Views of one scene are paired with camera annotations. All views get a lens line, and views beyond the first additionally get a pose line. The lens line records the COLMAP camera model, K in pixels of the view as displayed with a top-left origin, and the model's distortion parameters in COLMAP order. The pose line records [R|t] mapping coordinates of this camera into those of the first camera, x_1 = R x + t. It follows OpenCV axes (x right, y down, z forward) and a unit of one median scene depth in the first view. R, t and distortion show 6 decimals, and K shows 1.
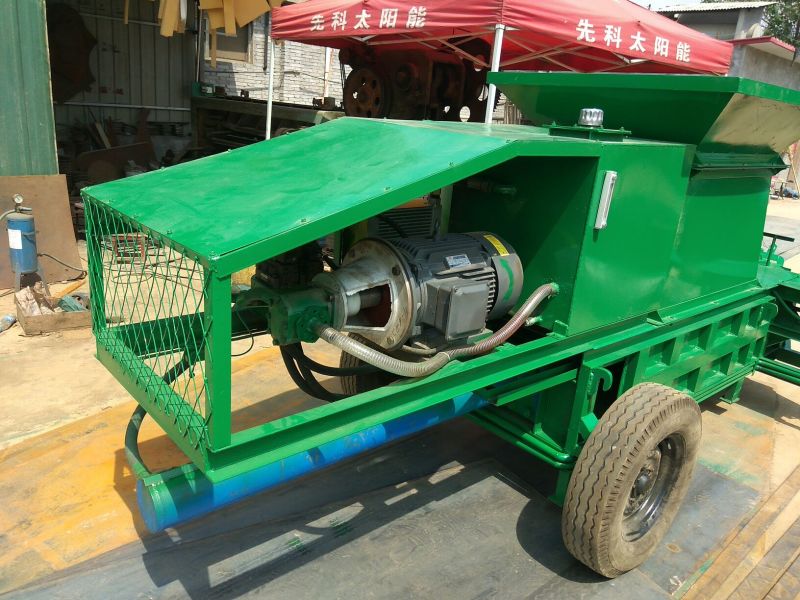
lens RADIAL K [[627.8, 0, 383.9], [0, 627.8, 308.7], [0, 0, 1]] dist [0.044883, -0.073703]
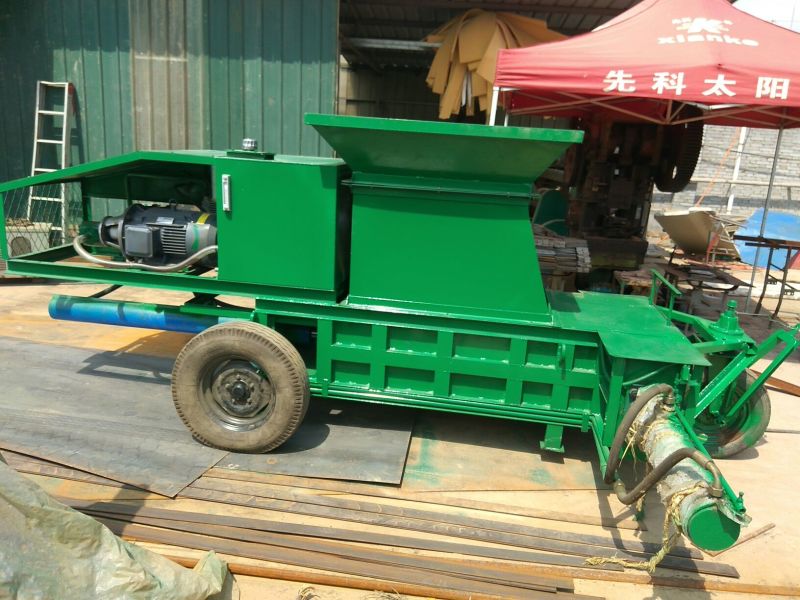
lens RADIAL K [[627.8, 0, 407.3], [0, 627.8, 334.7], [0, 0, 1]] dist [0.044883, -0.073703]
pose [[0.642202, 0.177954, -0.745593, 1.838795], [-0.252517, 0.967499, 0.013417, 0.038296], [0.723749, 0.179659, 0.666266, 0.324626]]
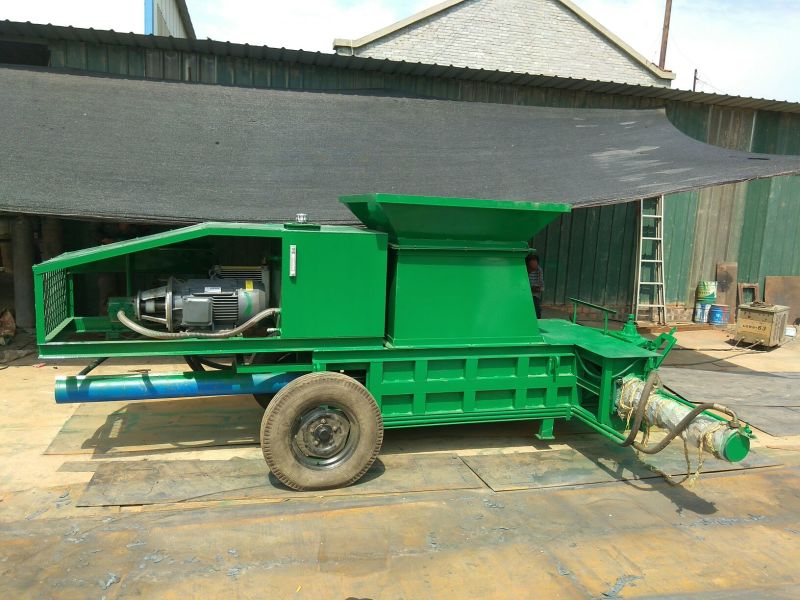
lens RADIAL K [[627.8, 0, 394.1], [0, 627.8, 325.2], [0, 0, 1]] dist [0.044883, -0.073703]
pose [[0.912882, 0.028129, -0.407254, 1.311503], [-0.097918, 0.983588, -0.151551, 0.247308], [0.396307, 0.178225, 0.900653, -0.456877]]
